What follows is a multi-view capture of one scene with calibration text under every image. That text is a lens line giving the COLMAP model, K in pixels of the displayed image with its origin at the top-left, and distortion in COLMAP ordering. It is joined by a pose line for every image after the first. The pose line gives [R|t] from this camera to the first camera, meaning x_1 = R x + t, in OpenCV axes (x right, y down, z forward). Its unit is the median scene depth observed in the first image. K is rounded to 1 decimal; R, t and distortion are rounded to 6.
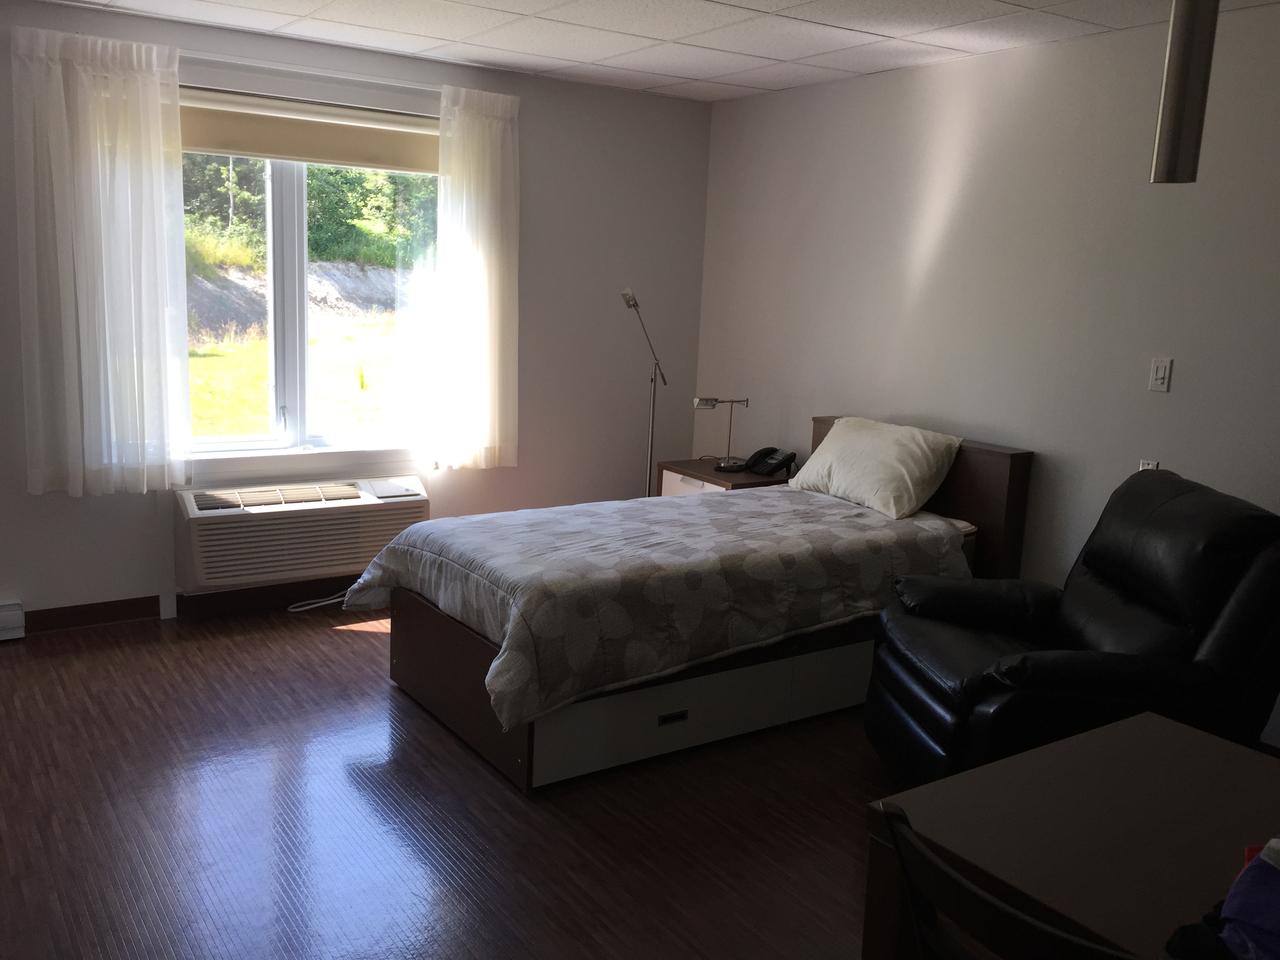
lens RADIAL K [[1097.1, 0, 643.2], [0, 1097.1, 469.0], [0, 0, 1]] dist [0.070961, -0.091049]
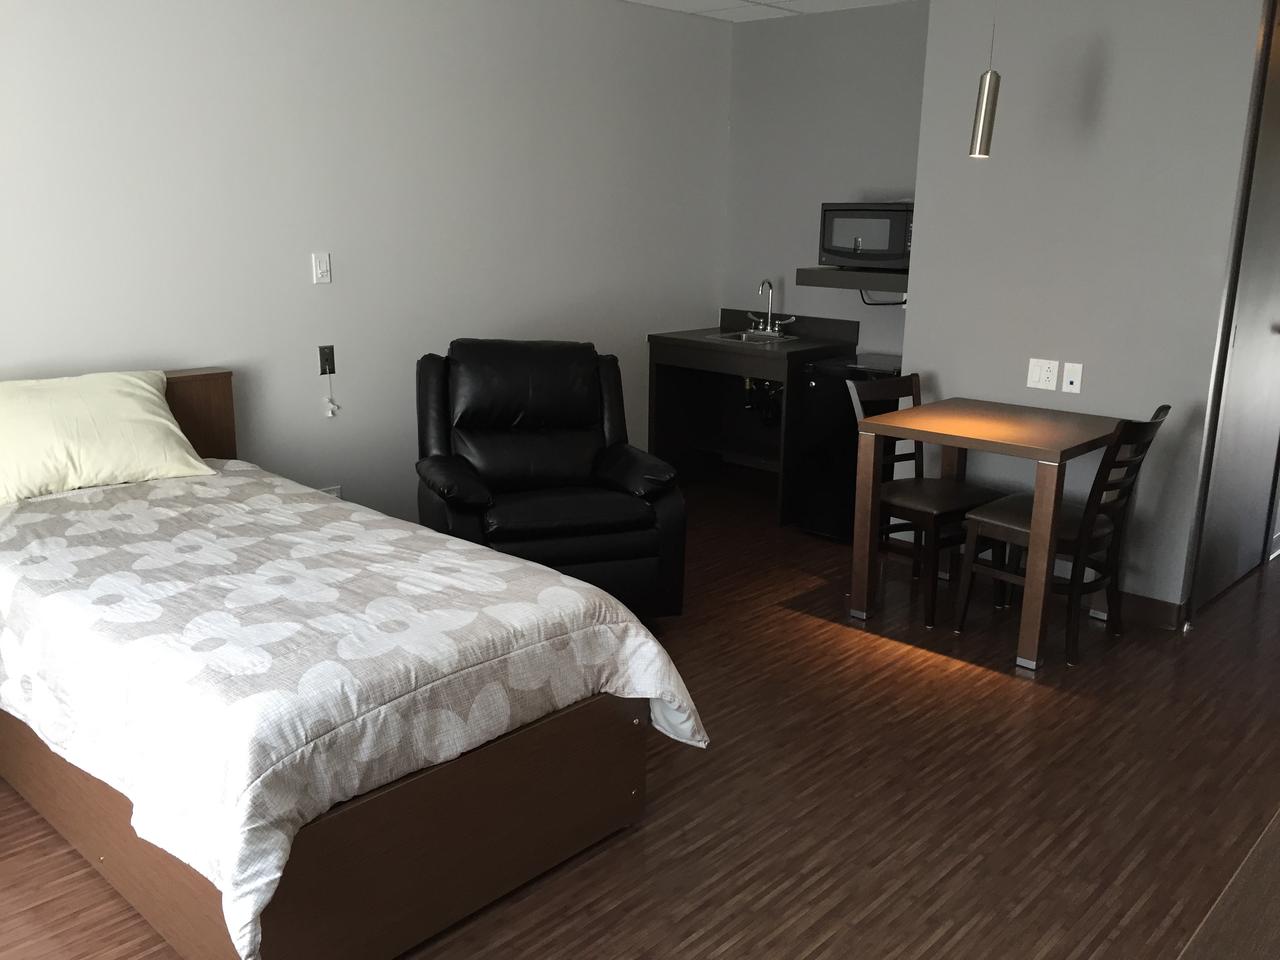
lens RADIAL K [[1111.6, 0, 641.6], [0, 1111.6, 457.6], [0, 0, 1]] dist [0.056076, 0.003302]
pose [[-0.221971, -0.261722, 0.939271, -0.716003], [0.141732, 0.944411, 0.296649, -0.193377], [-0.964697, 0.198972, -0.172537, 0.920162]]
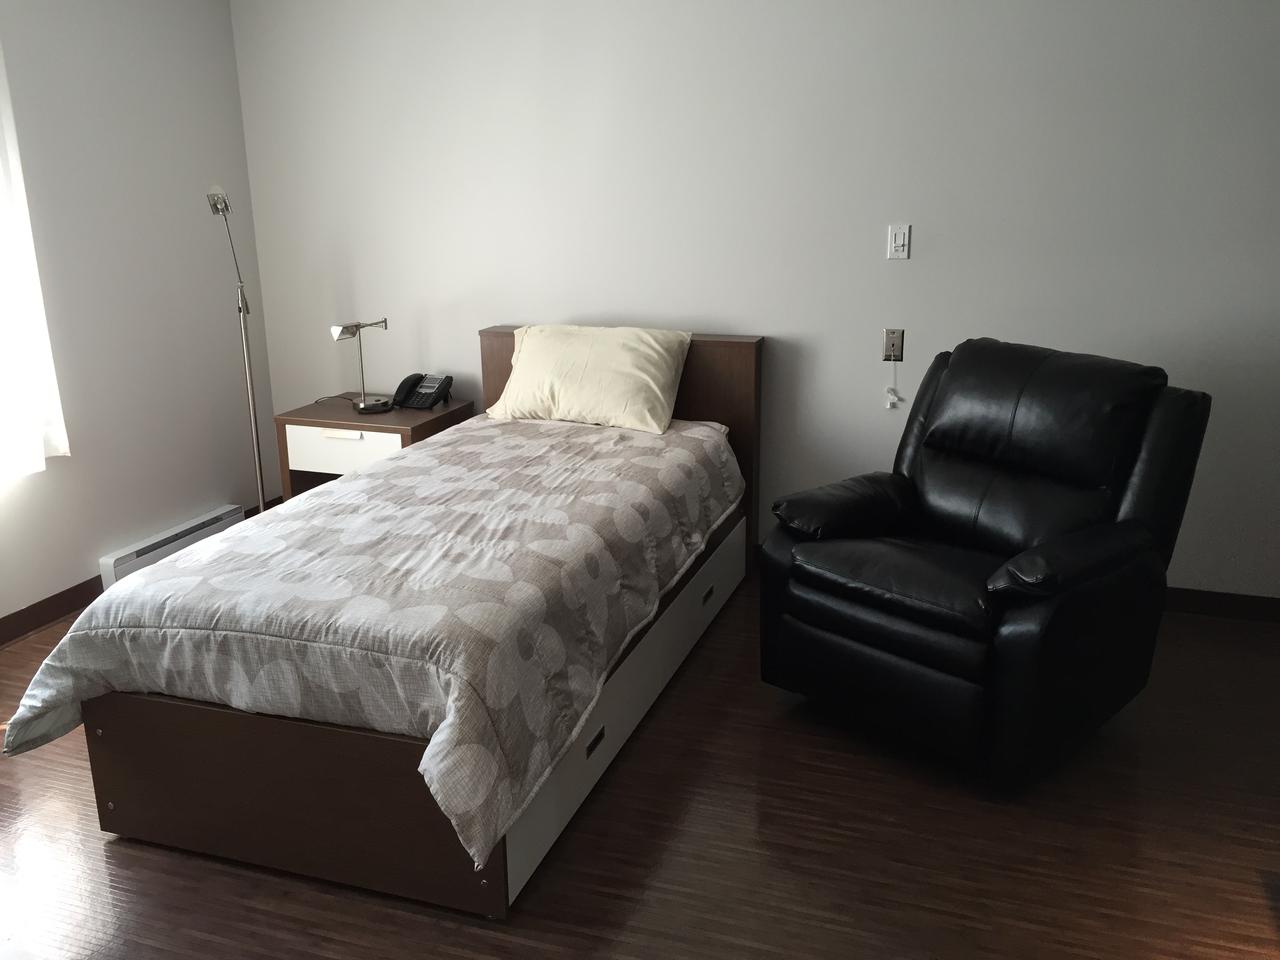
lens RADIAL K [[1097.1, 0, 643.2], [0, 1097.1, 469.0], [0, 0, 1]] dist [0.070961, -0.091049]
pose [[0.801242, -0.208594, 0.560802, -0.312626], [0.147945, 0.977228, 0.152112, -0.070208], [-0.579761, -0.038911, 0.813857, 0.320962]]
